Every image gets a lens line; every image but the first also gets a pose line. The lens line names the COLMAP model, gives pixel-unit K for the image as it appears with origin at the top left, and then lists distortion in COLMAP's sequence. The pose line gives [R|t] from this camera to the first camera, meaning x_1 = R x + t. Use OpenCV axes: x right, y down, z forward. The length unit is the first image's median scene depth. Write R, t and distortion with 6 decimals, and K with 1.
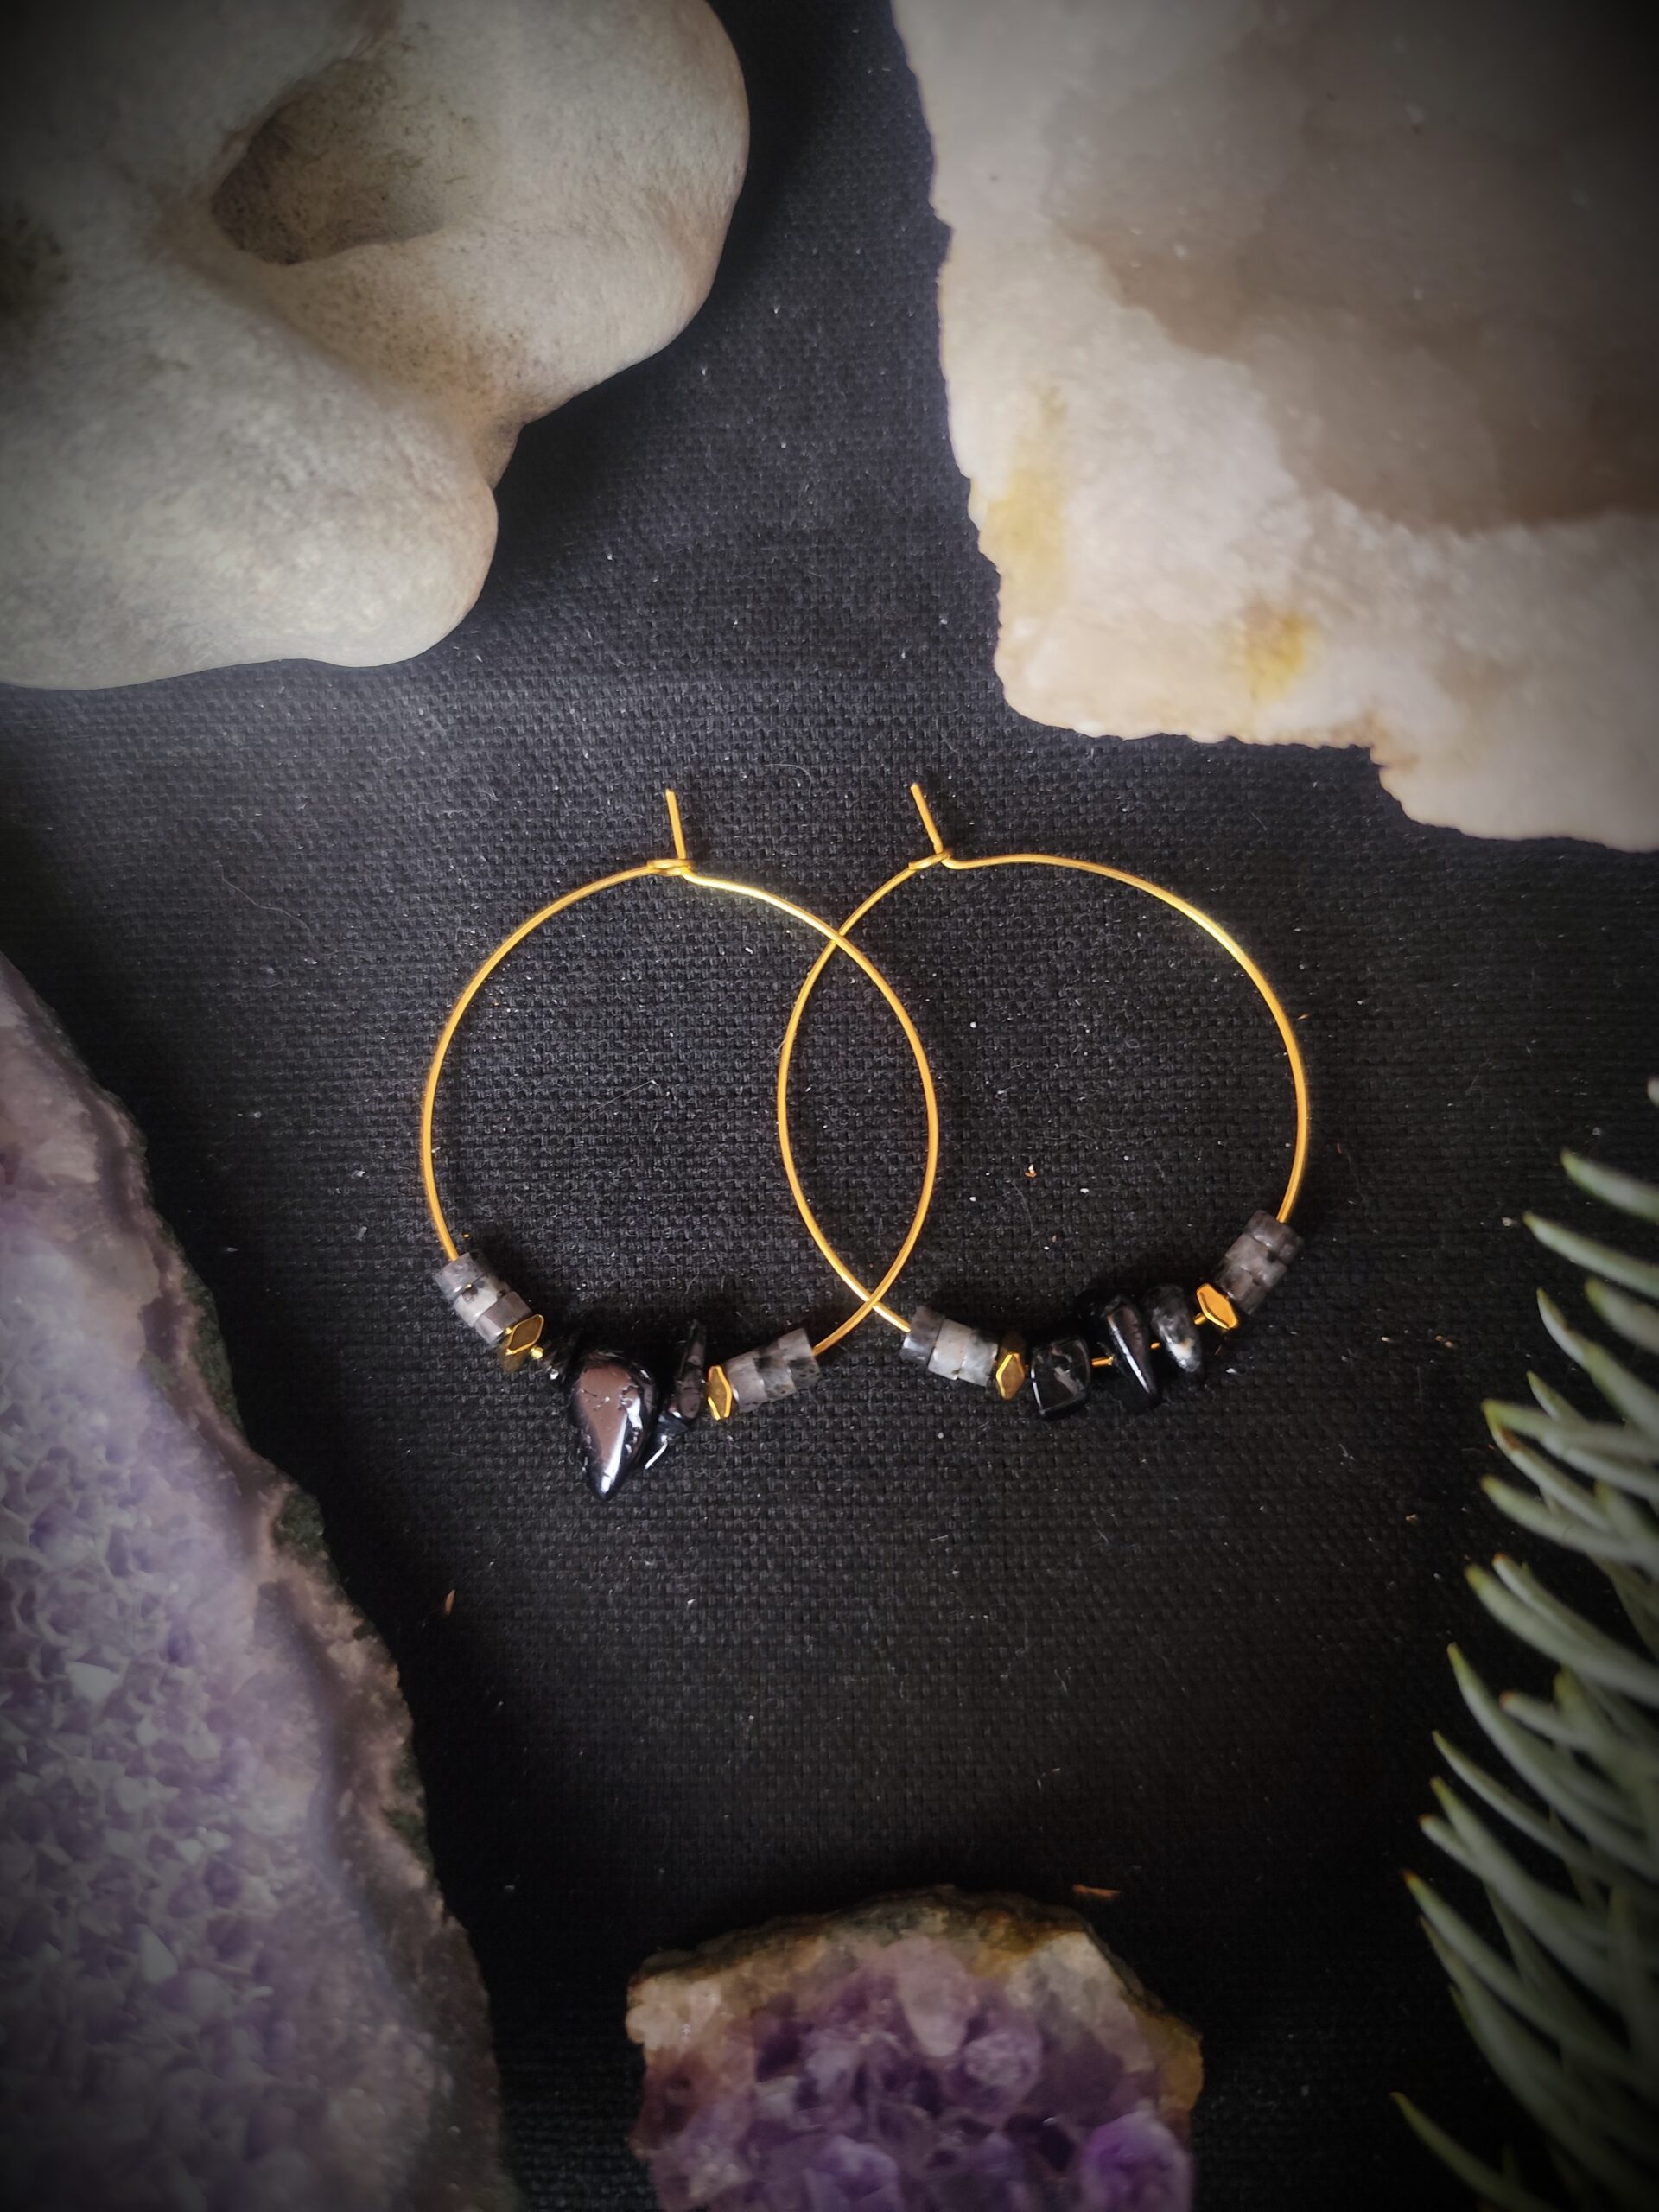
lens RADIAL K [[1509.7, 0, 829.5], [0, 1509.7, 1106.0], [0, 0, 1]] dist [-0.023451, 0.003479]
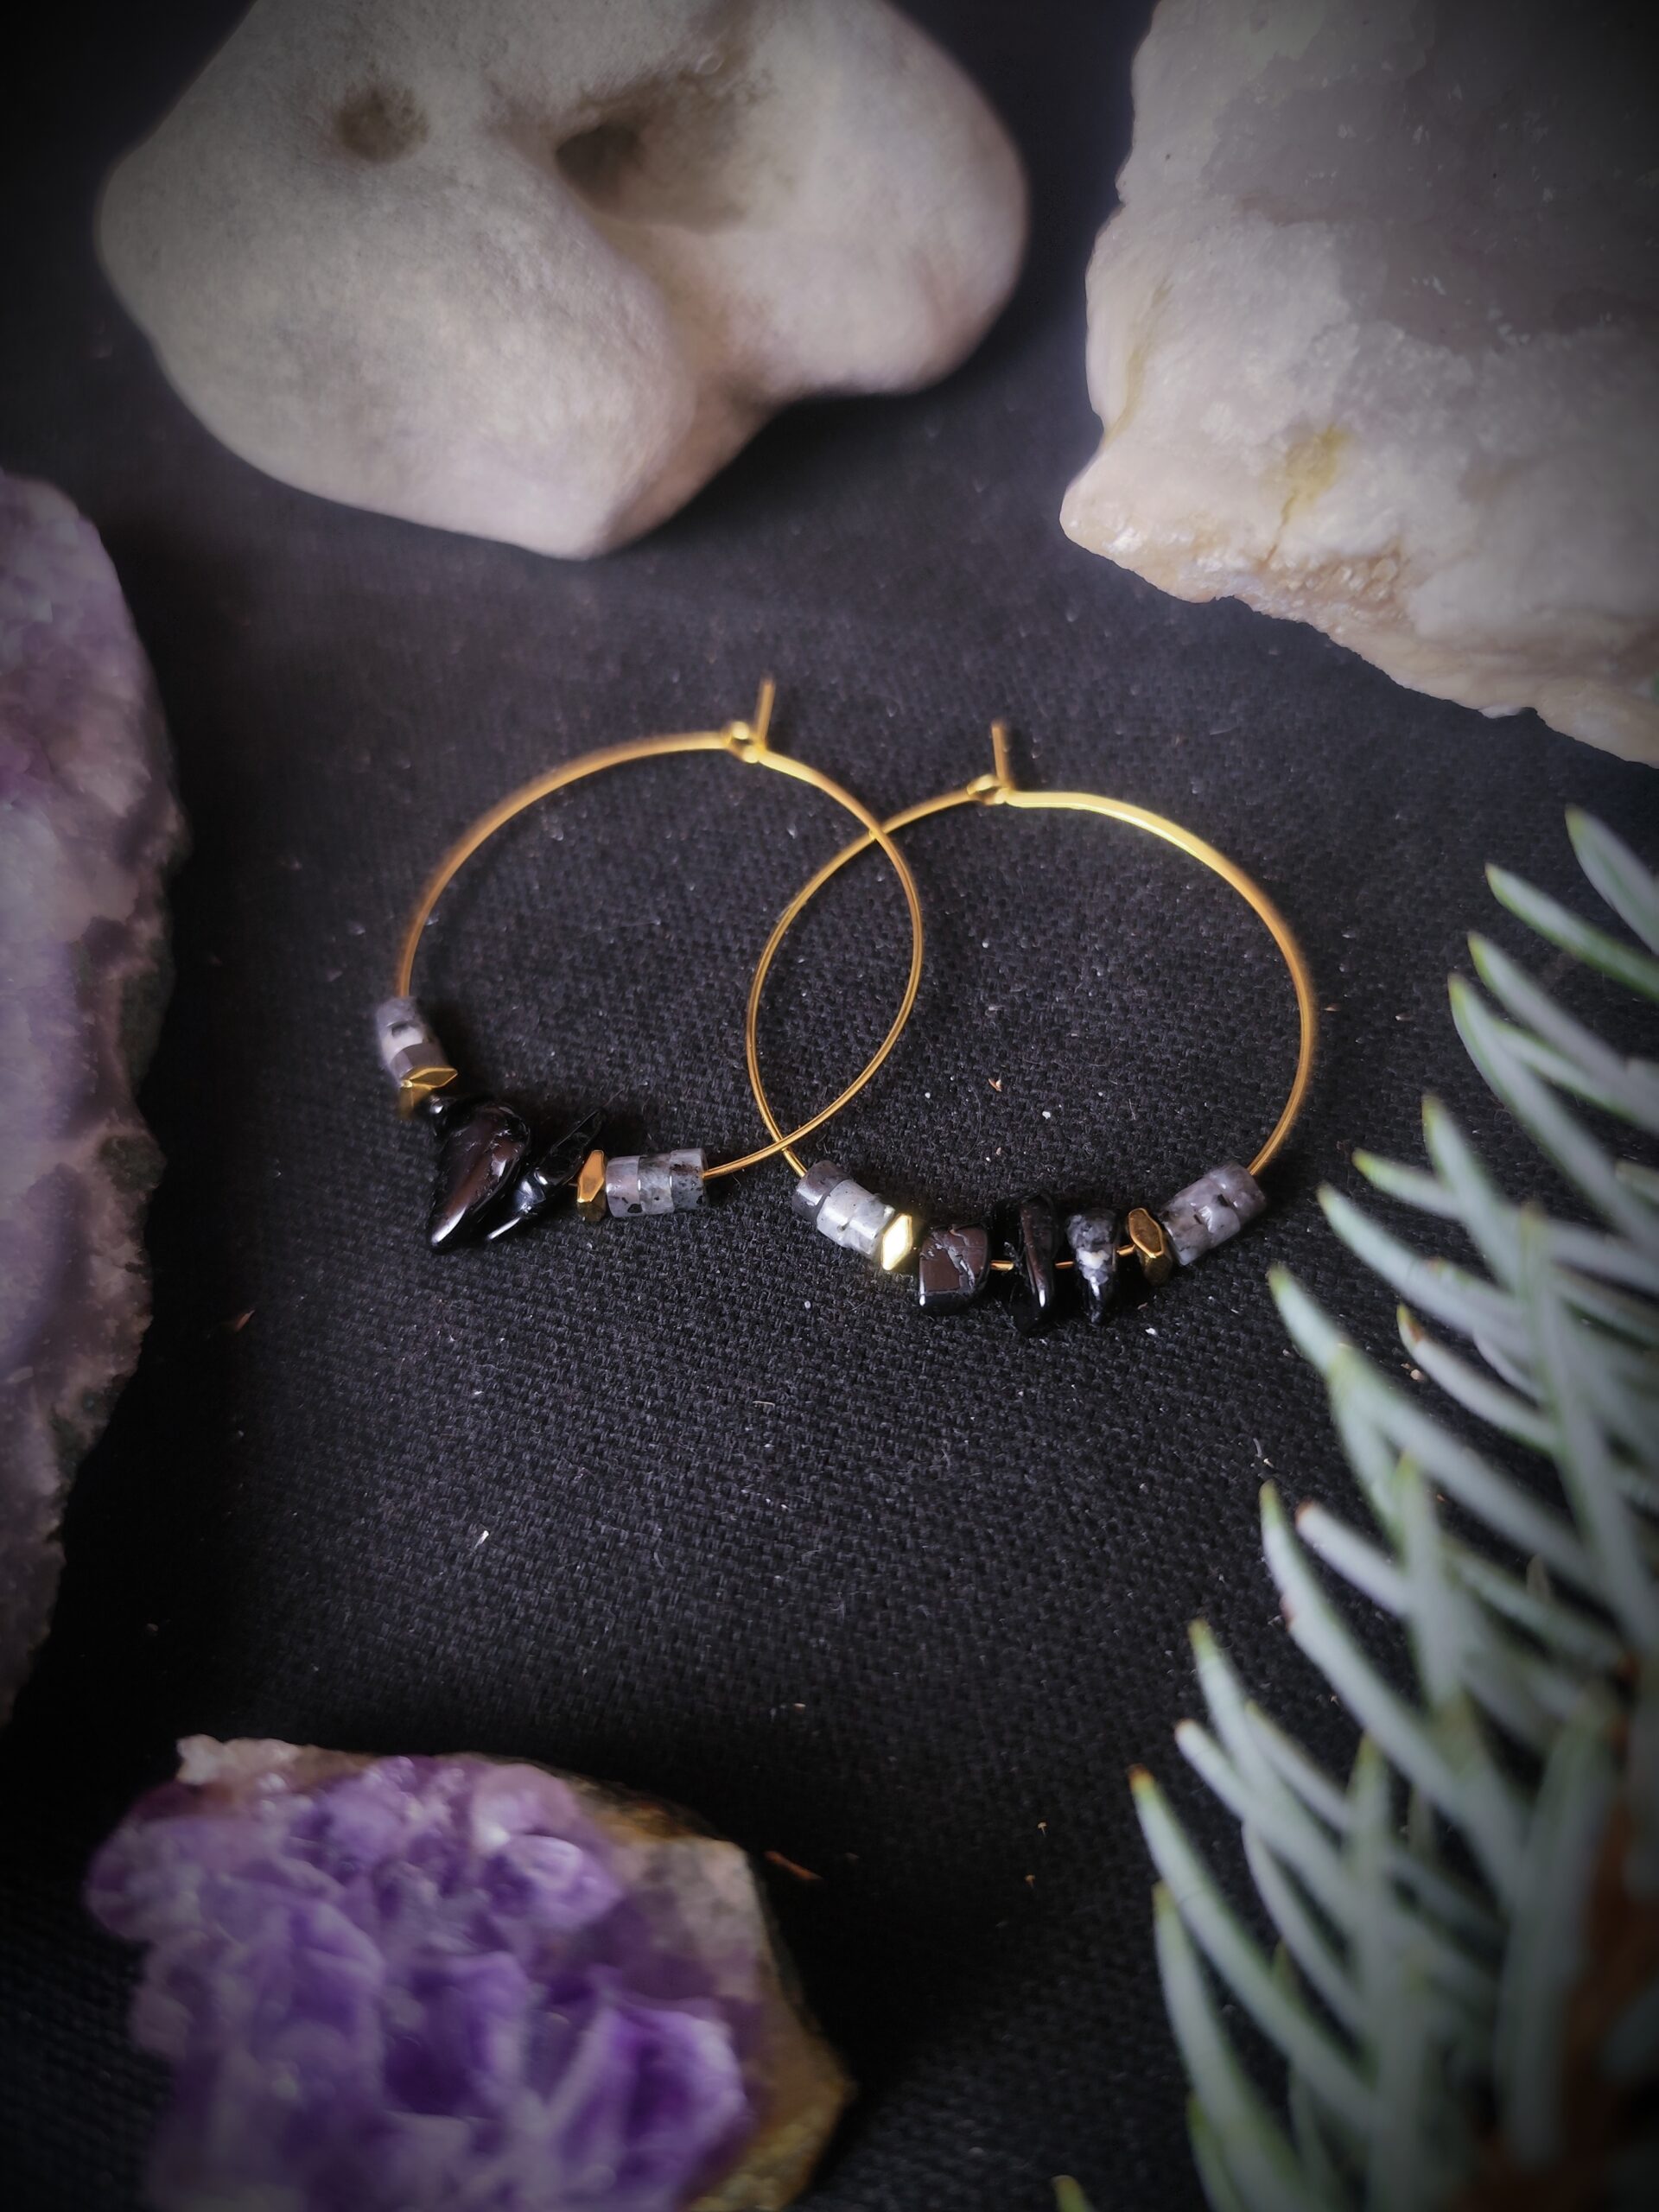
lens RADIAL K [[1557.4, 0, 829.5], [0, 1557.4, 1106.0], [0, 0, 1]] dist [-0.028310, 0.004554]
pose [[0.942468, 0.258624, -0.211822, 0.253906], [-0.316113, 0.895598, -0.313013, 0.402927], [0.108755, 0.361964, 0.925826, 0.122140]]
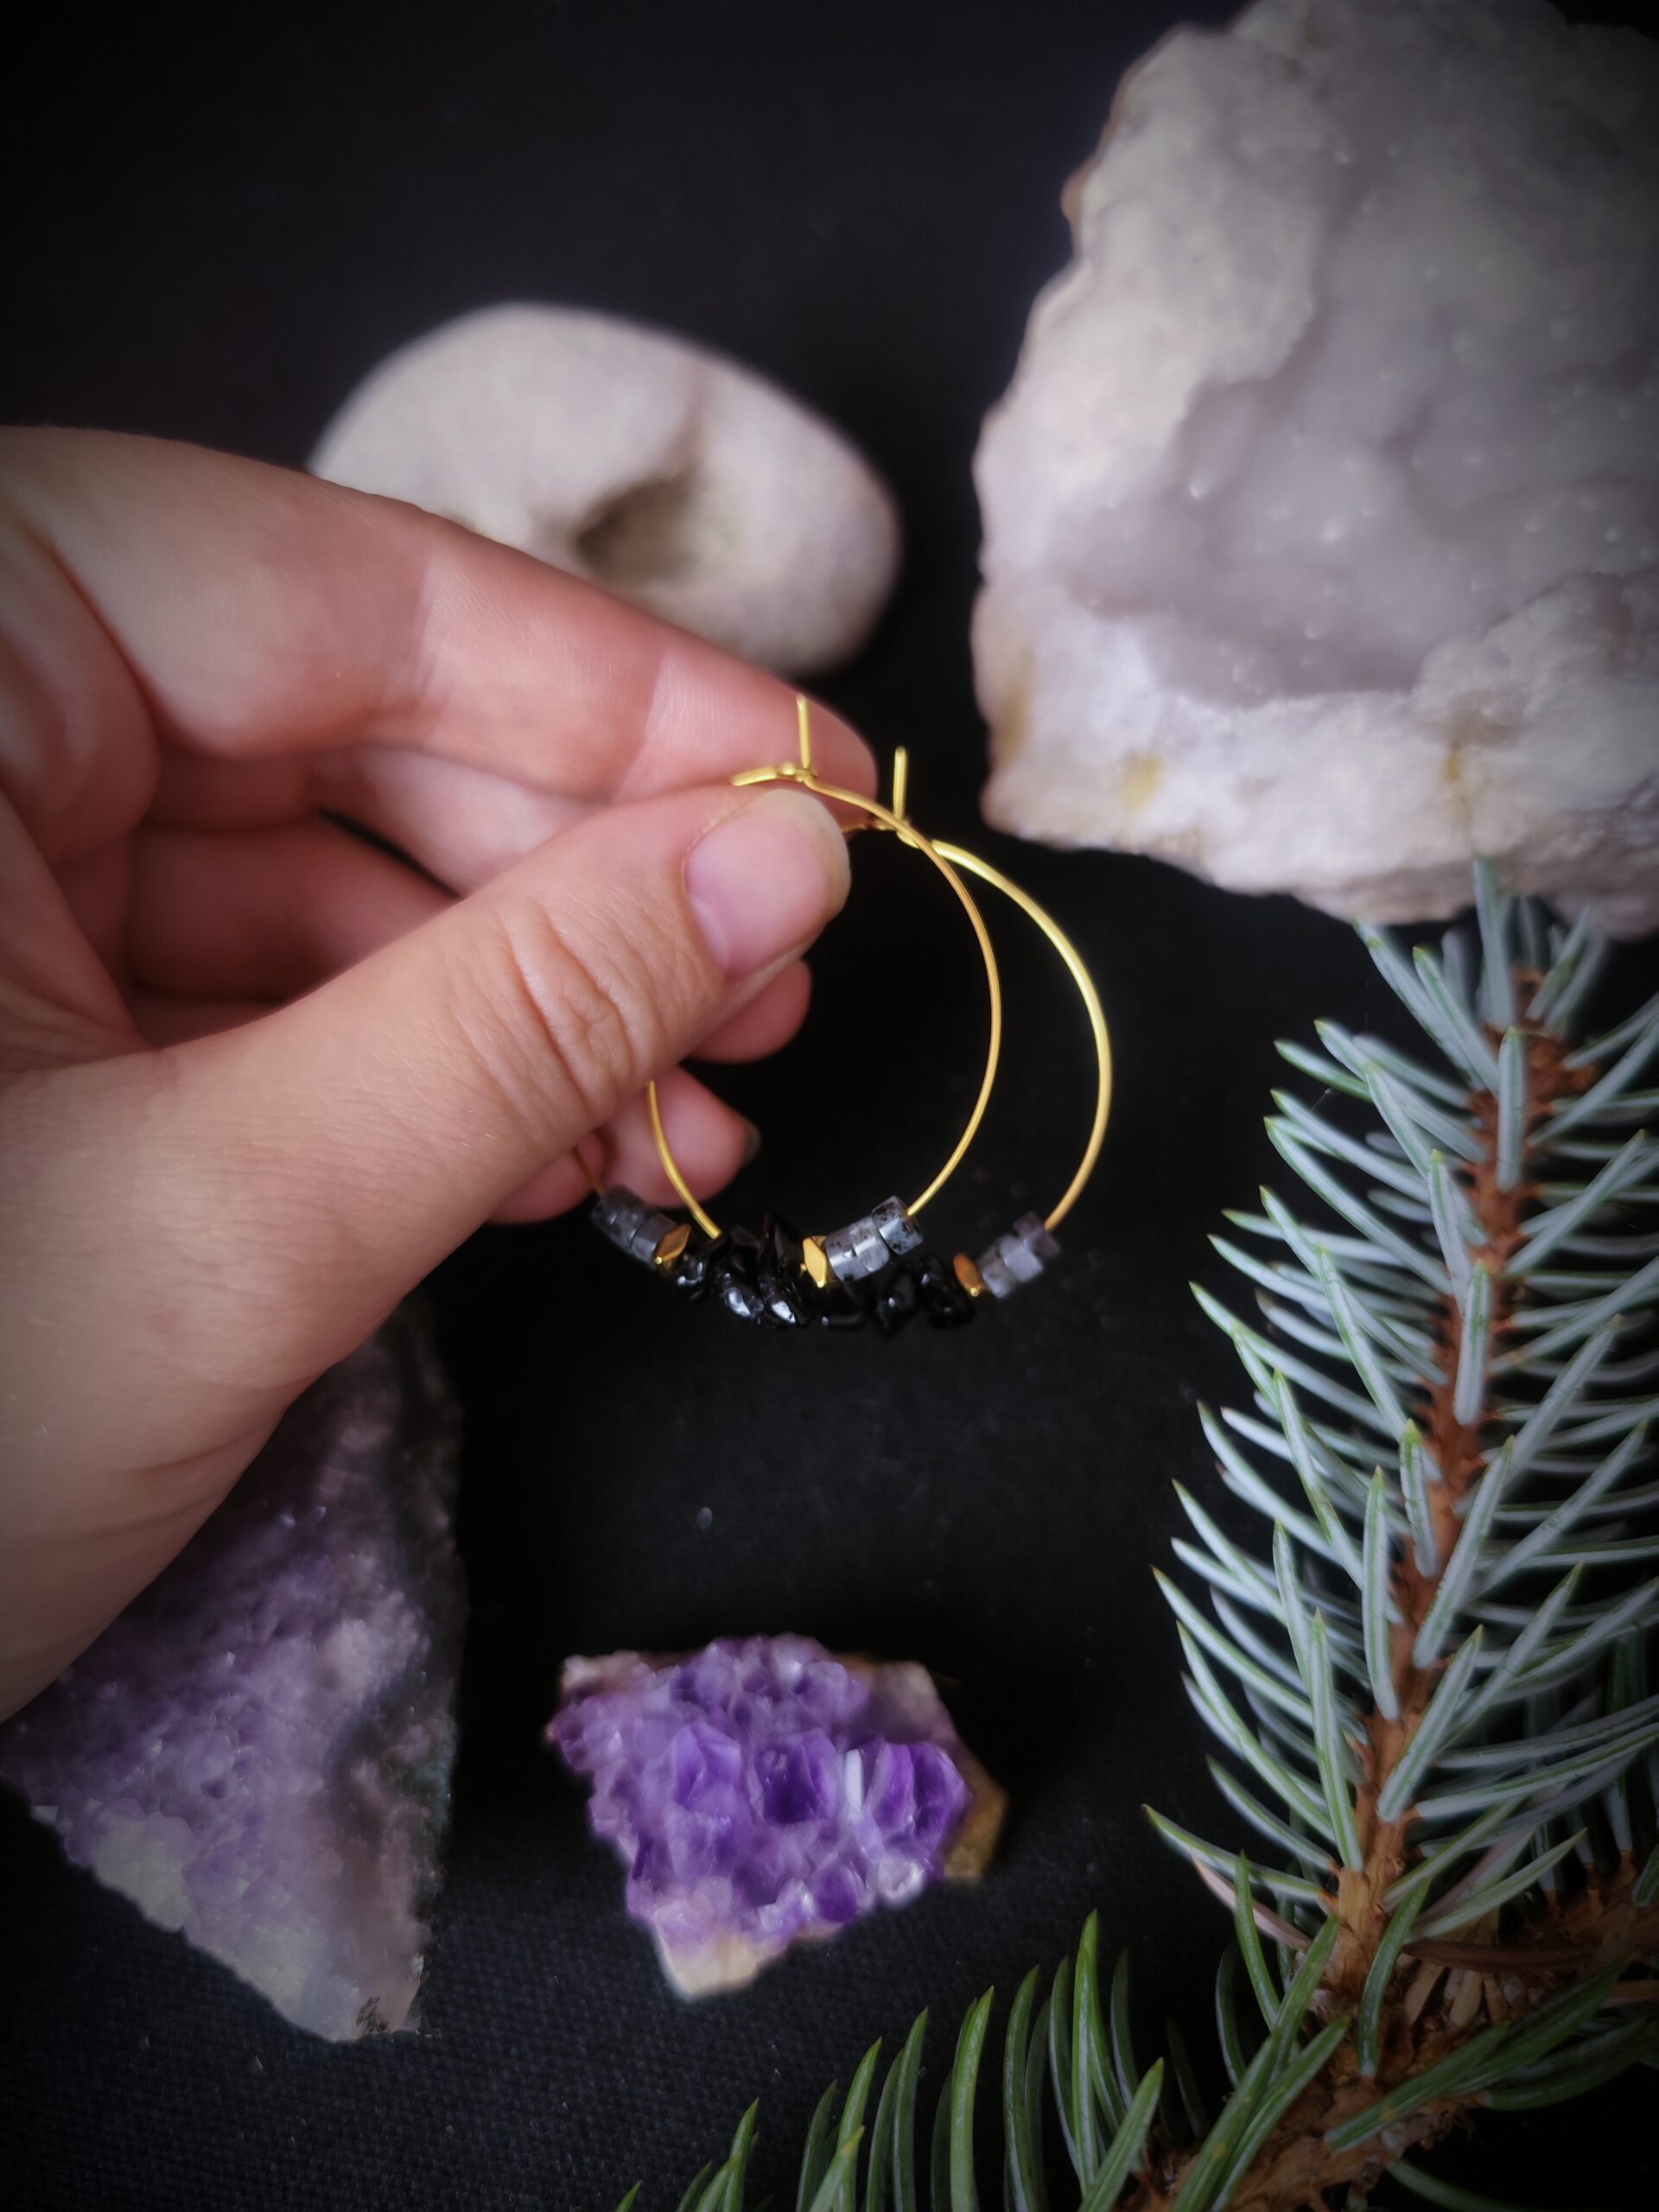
lens RADIAL K [[1557.4, 0, 829.5], [0, 1557.4, 1106.0], [0, 0, 1]] dist [-0.028310, 0.004554]
pose [[0.984436, 0.140141, -0.106045, 0.147017], [-0.169777, 0.914238, -0.367892, 0.556420], [0.045394, 0.380171, 0.923802, -0.374366]]
